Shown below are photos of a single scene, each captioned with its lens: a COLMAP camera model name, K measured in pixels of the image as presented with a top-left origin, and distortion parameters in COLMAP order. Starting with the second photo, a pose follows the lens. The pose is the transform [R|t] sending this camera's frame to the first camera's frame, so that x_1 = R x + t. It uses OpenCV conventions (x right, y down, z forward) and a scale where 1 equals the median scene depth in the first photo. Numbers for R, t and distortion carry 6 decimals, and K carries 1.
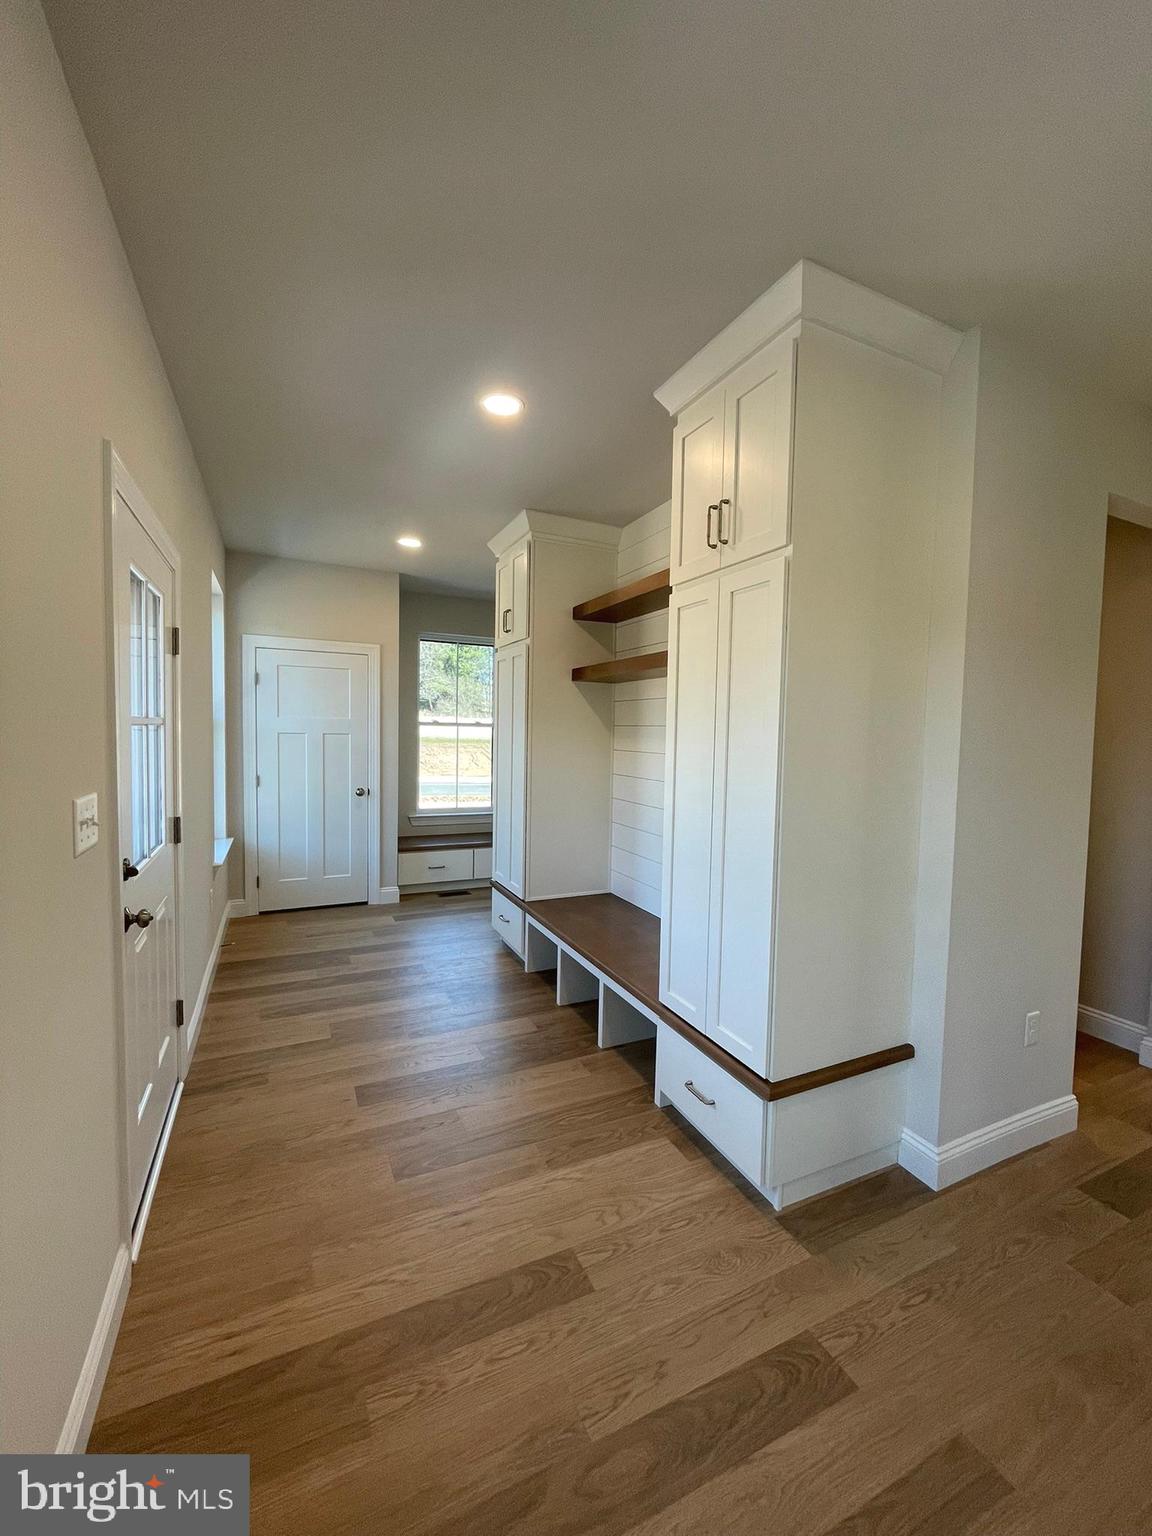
lens RADIAL K [[621.6, 0, 576.0], [0, 621.6, 768.0], [0, 0, 1]] dist [-0.002324, -0.000290]
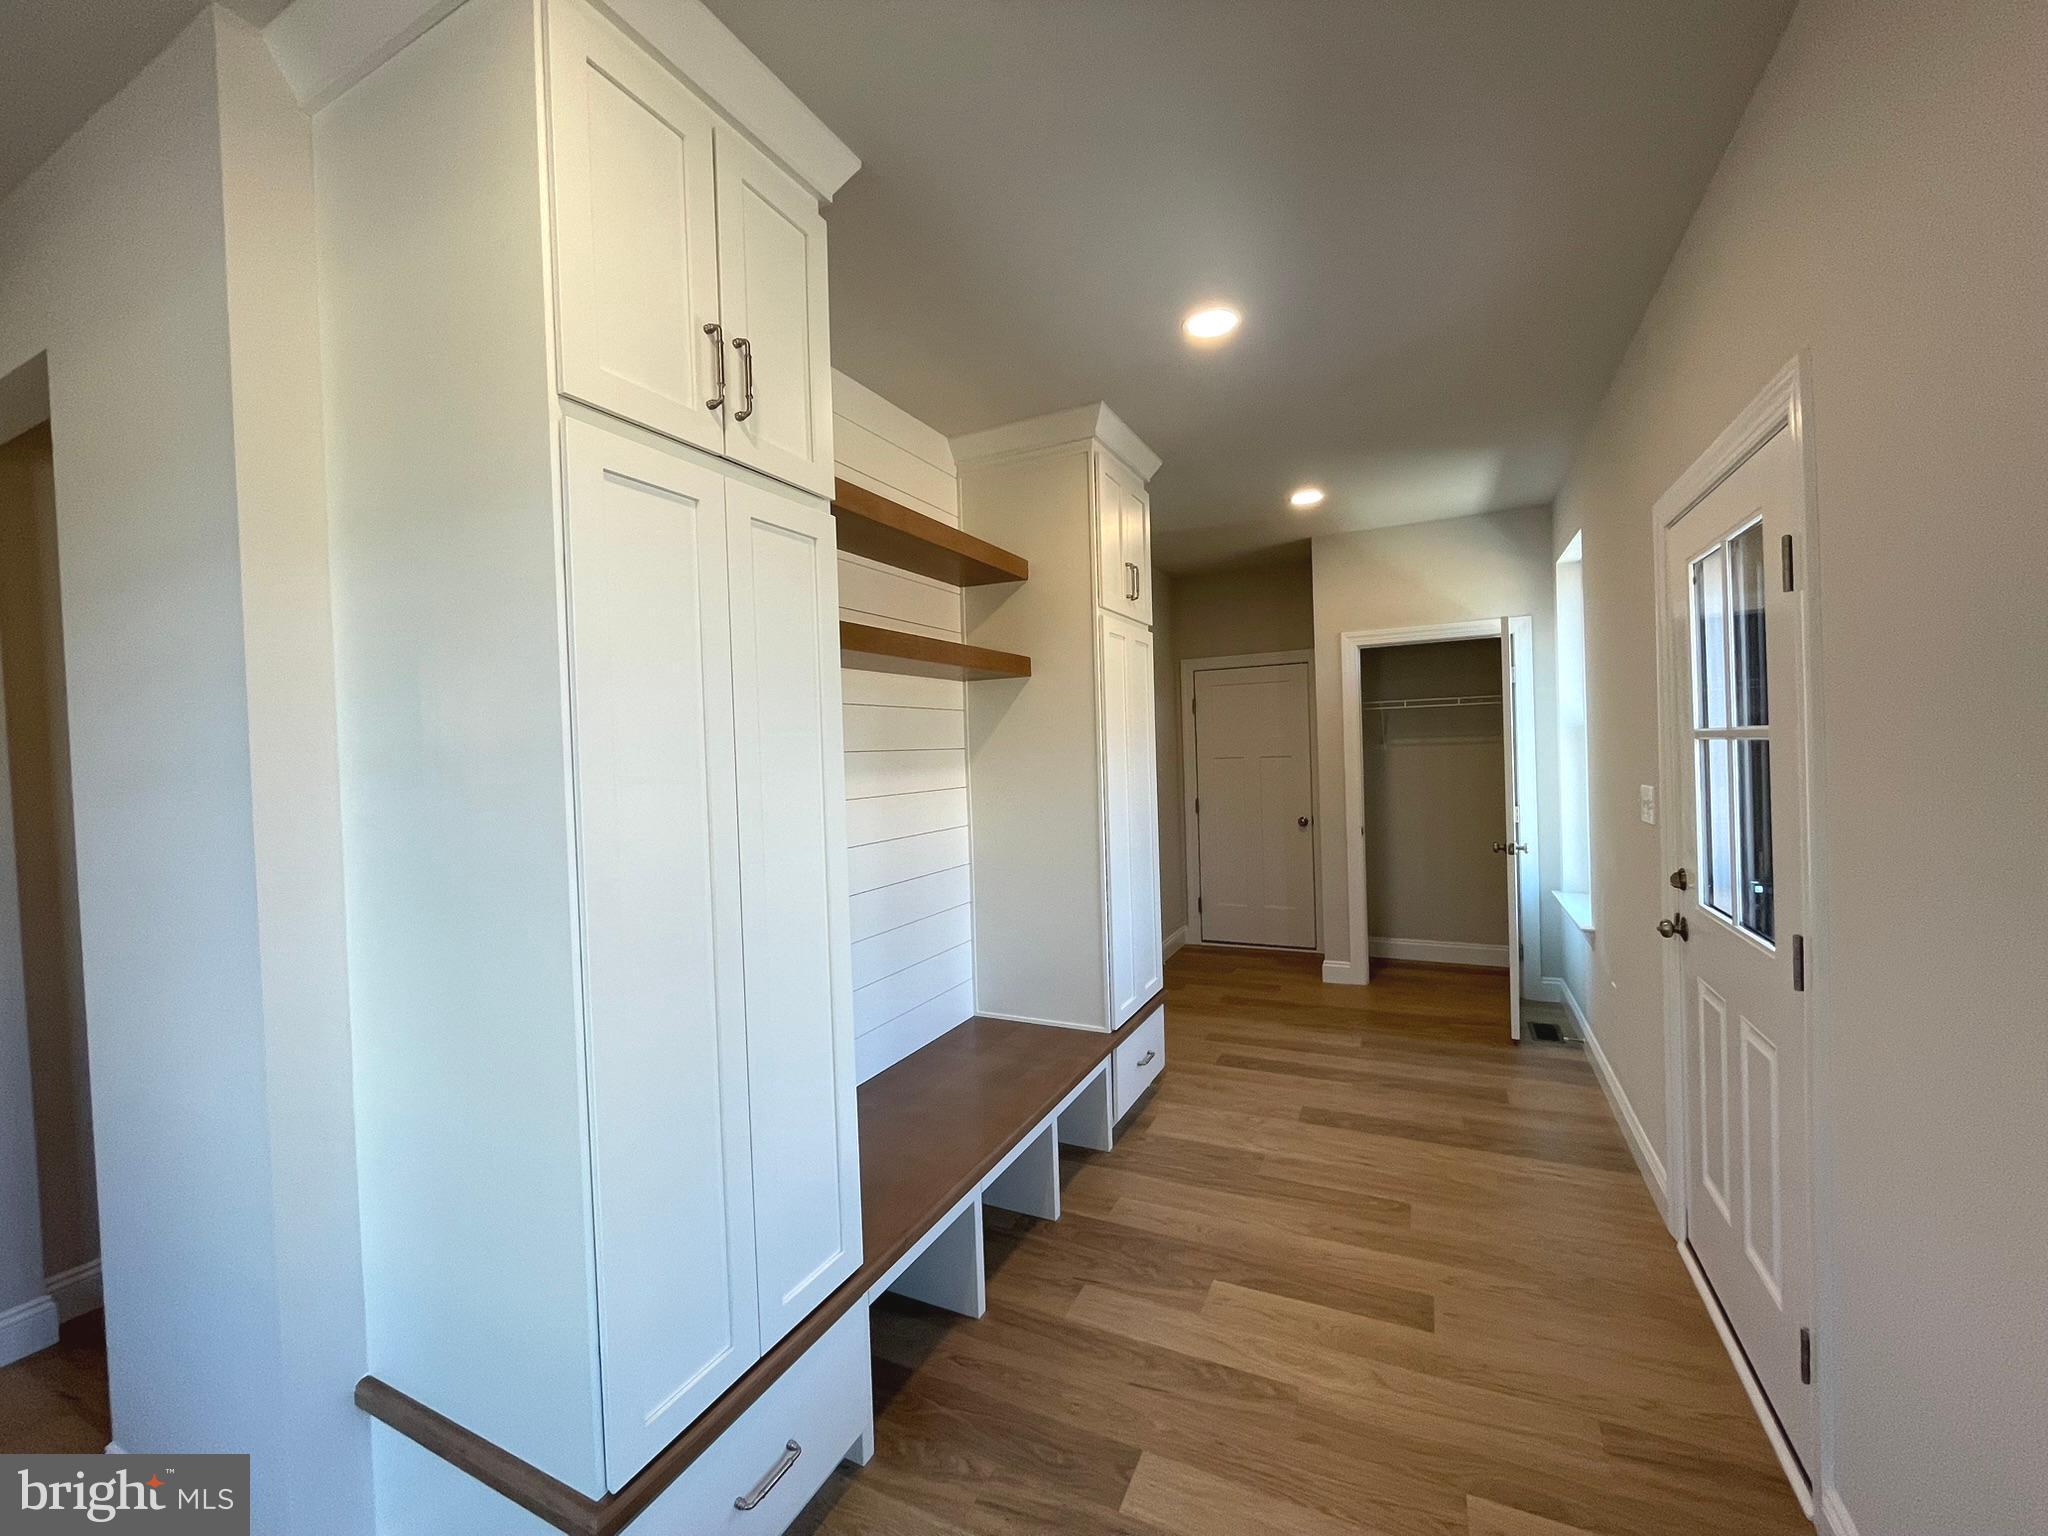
lens RADIAL K [[826.2, 0, 1024.0], [0, 826.2, 768.0], [0, 0, 1]] dist [-0.001208, -0.000916]
pose [[-0.626475, -0.011175, 0.779362, -0.912231], [0.065594, 0.995594, 0.067002, -0.151938], [-0.776677, 0.093097, -0.622982, 2.205390]]
